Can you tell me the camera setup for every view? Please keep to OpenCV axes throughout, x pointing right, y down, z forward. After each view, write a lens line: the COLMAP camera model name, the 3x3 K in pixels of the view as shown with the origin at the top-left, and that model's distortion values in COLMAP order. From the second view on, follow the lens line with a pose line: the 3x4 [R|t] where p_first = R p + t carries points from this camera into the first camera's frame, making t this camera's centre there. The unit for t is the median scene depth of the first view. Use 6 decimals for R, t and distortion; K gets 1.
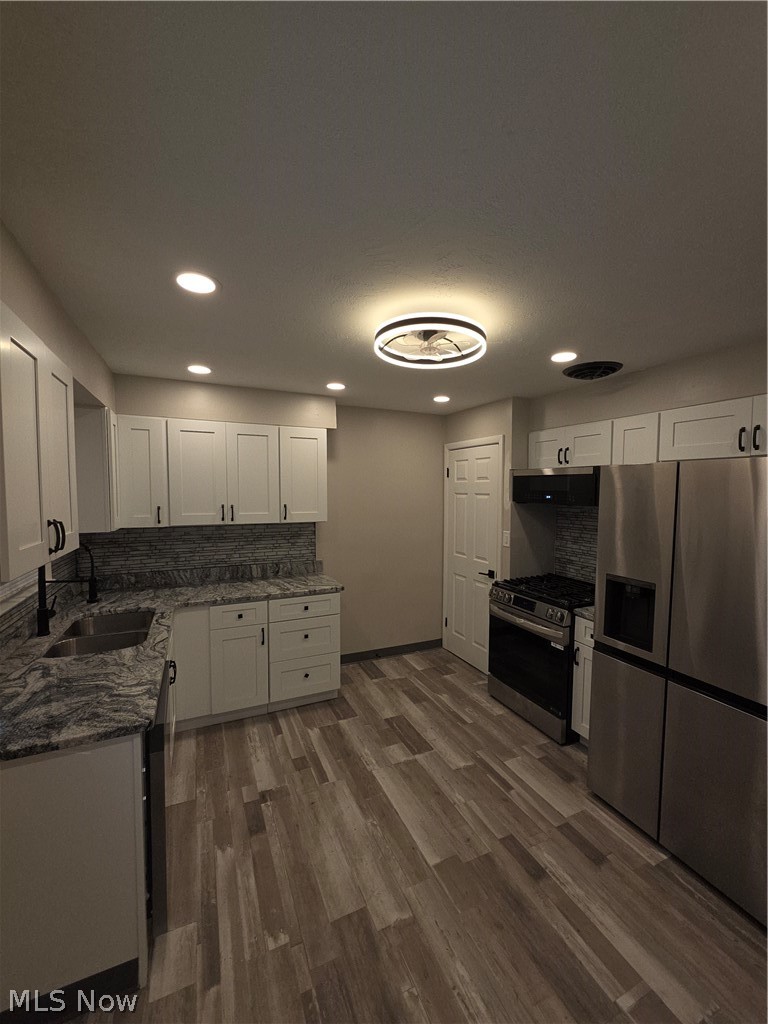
lens RADIAL K [[419.0, 0, 395.3], [0, 419.0, 514.3], [0, 0, 1]] dist [-0.003376, 0.003596]
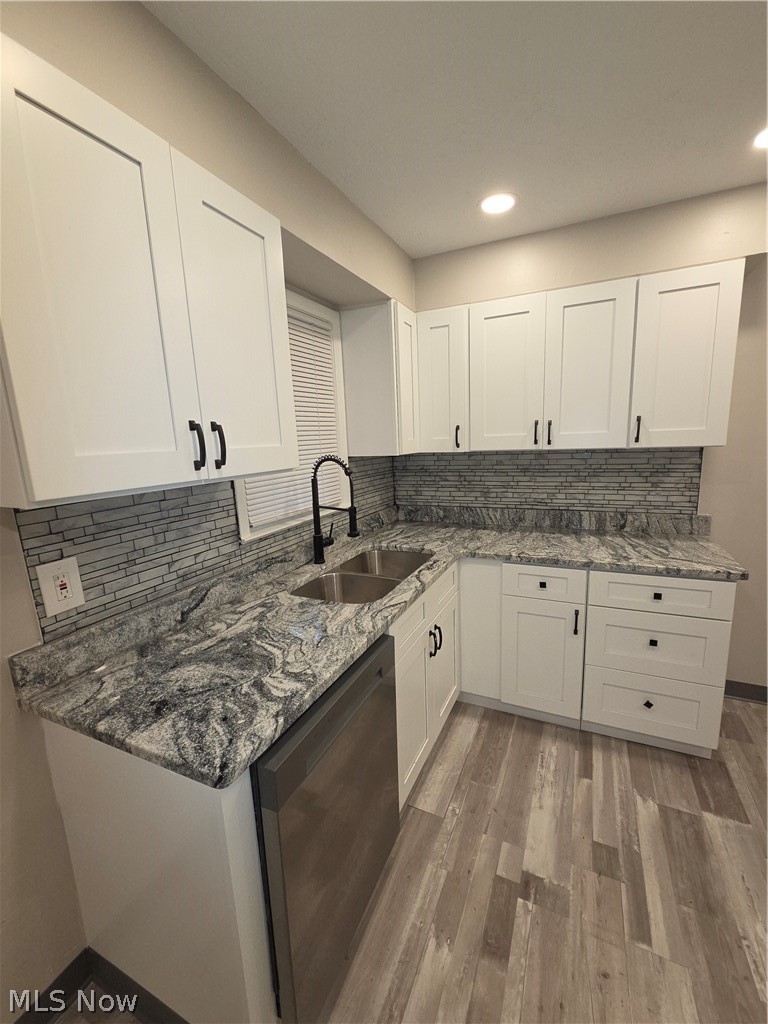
lens RADIAL K [[419.0, 0, 395.3], [0, 419.0, 514.3], [0, 0, 1]] dist [-0.003376, 0.003596]
pose [[0.645469, 0.111534, -0.755599, -0.025987], [-0.002014, 0.989526, 0.144343, 0.033613], [0.763783, -0.091647, 0.638933, 0.401343]]
